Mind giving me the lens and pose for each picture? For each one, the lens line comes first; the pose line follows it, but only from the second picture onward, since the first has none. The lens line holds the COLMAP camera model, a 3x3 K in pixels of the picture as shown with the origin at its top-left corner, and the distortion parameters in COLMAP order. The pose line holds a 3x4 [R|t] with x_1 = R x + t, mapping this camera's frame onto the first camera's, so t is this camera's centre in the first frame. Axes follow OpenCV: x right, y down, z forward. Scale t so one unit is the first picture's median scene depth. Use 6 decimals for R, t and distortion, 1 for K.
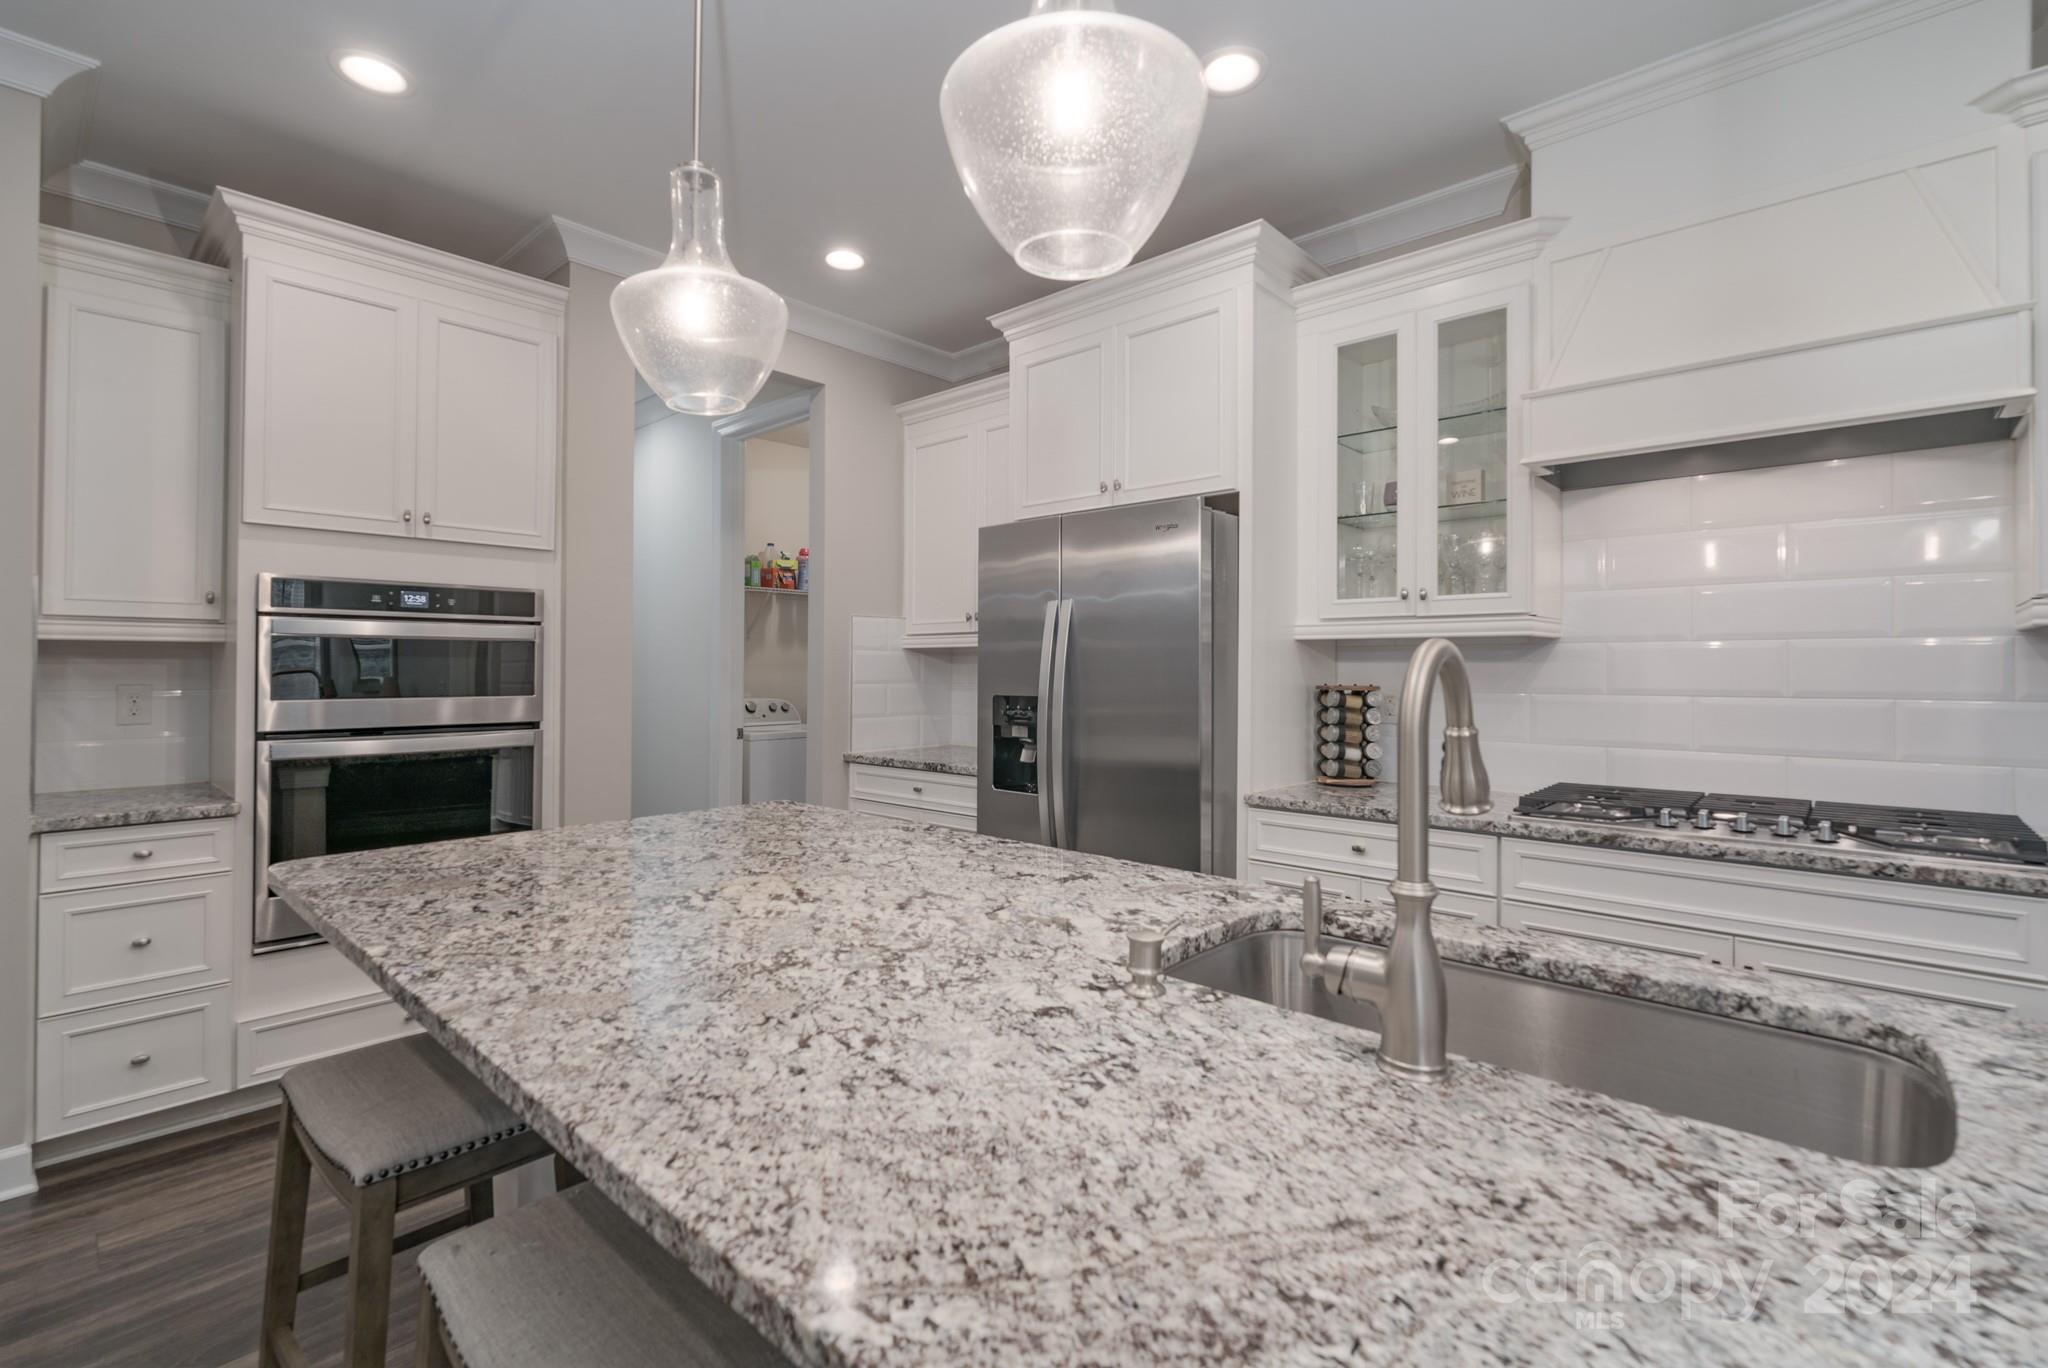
lens RADIAL K [[919.4, 0, 1021.2], [0, 919.4, 673.4], [0, 0, 1]] dist [-0.001294, 0.000041]
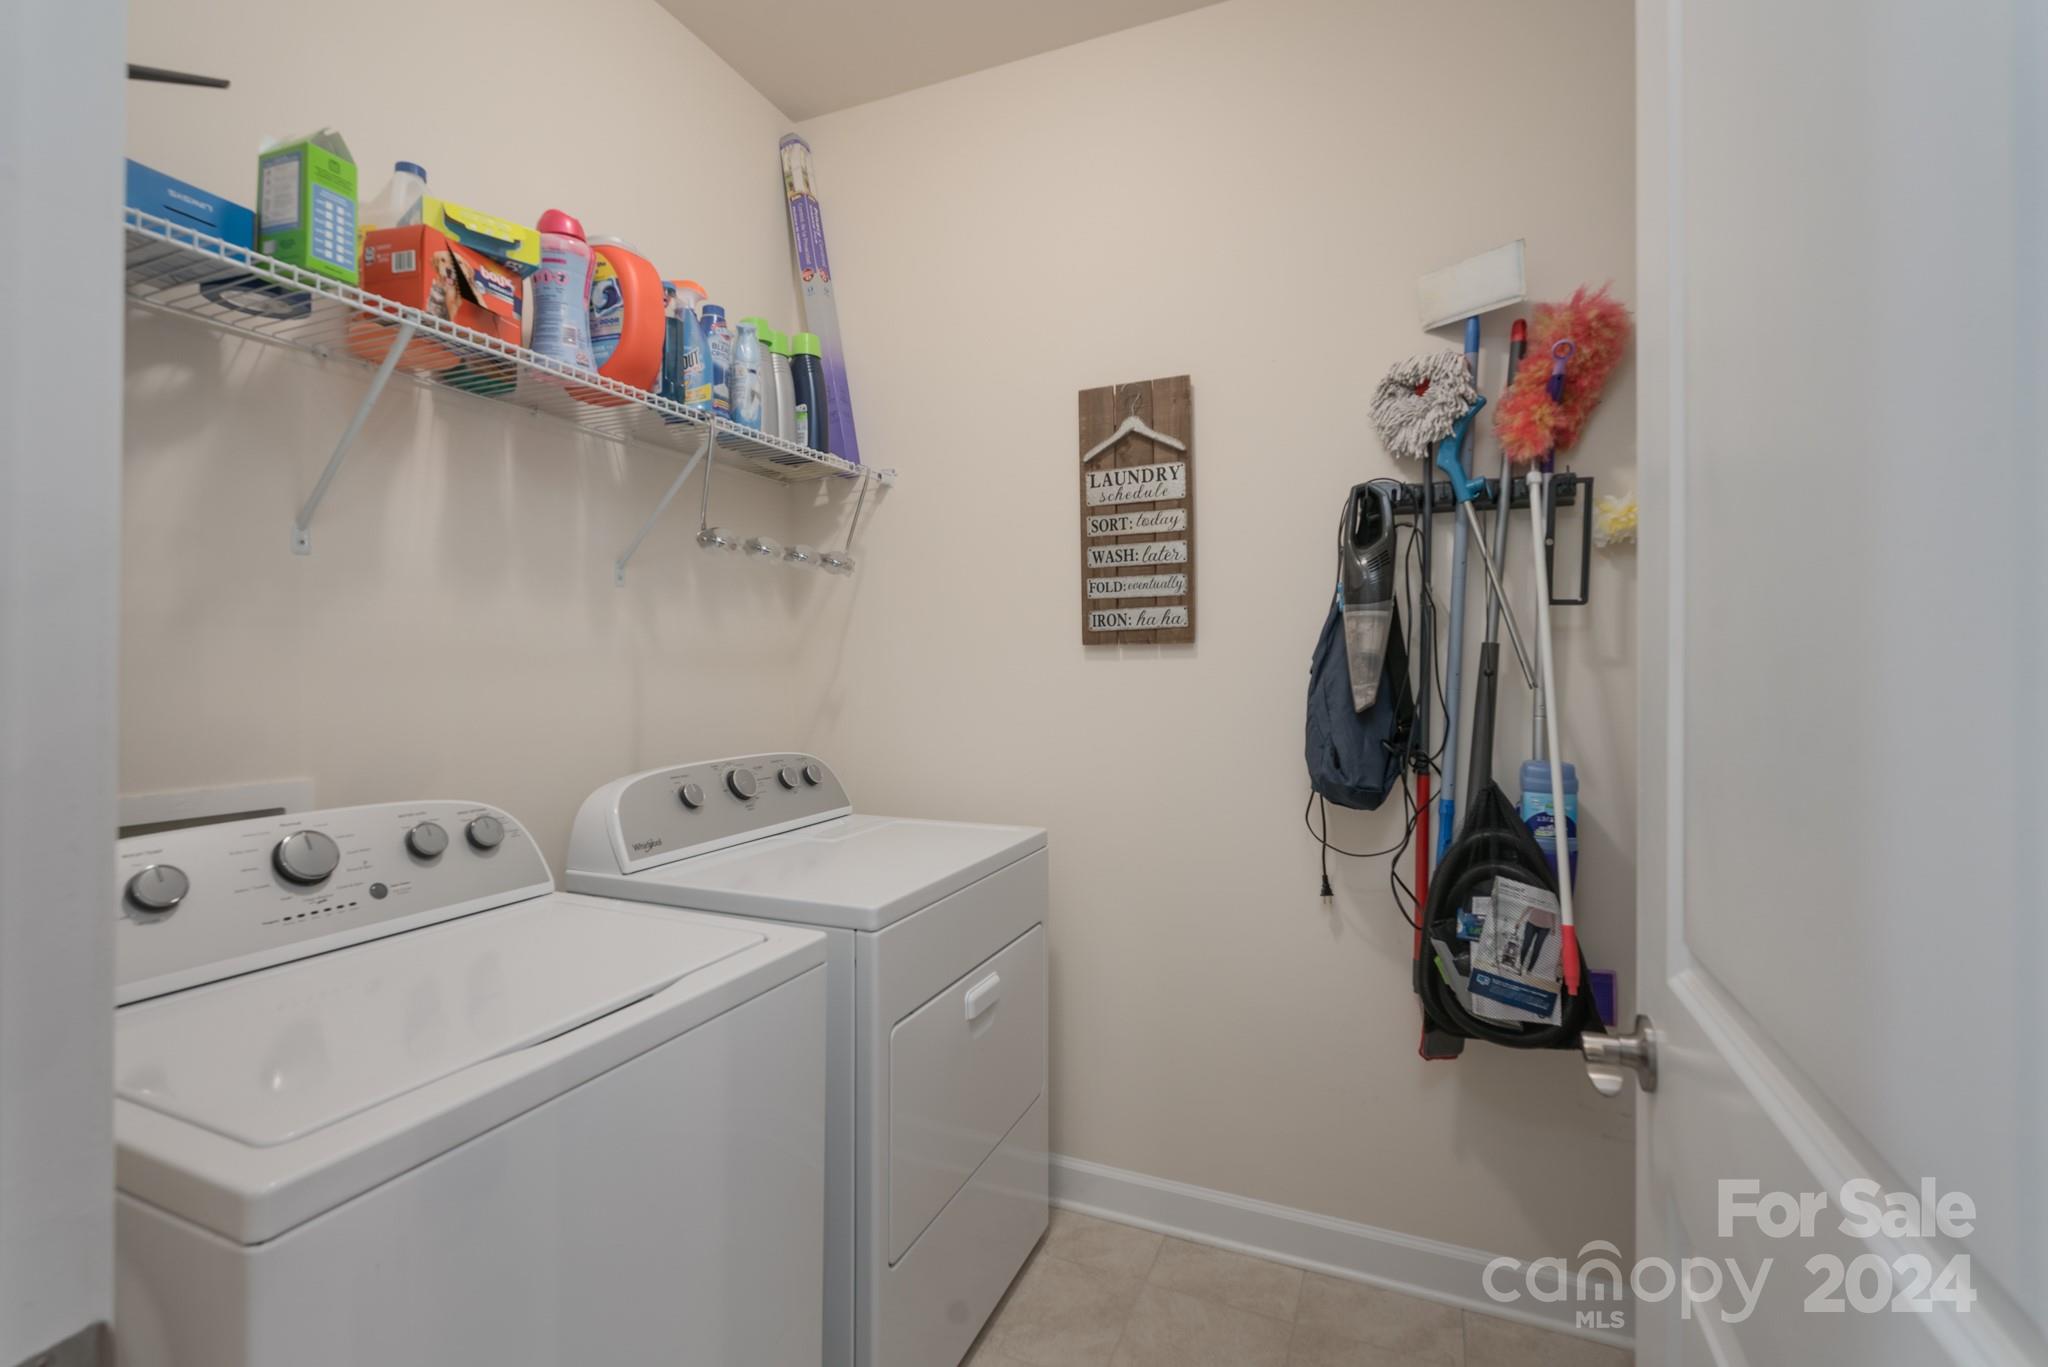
lens RADIAL K [[919.4, 0, 1020.0], [0, 919.4, 678.4], [0, 0, 1]] dist [-0.001294, 0.000041]
pose [[0.944245, -0.001574, 0.329239, -0.204655], [-0.000034, 0.999988, 0.004876, -0.006066], [-0.329242, -0.004615, 0.944234, 0.731142]]
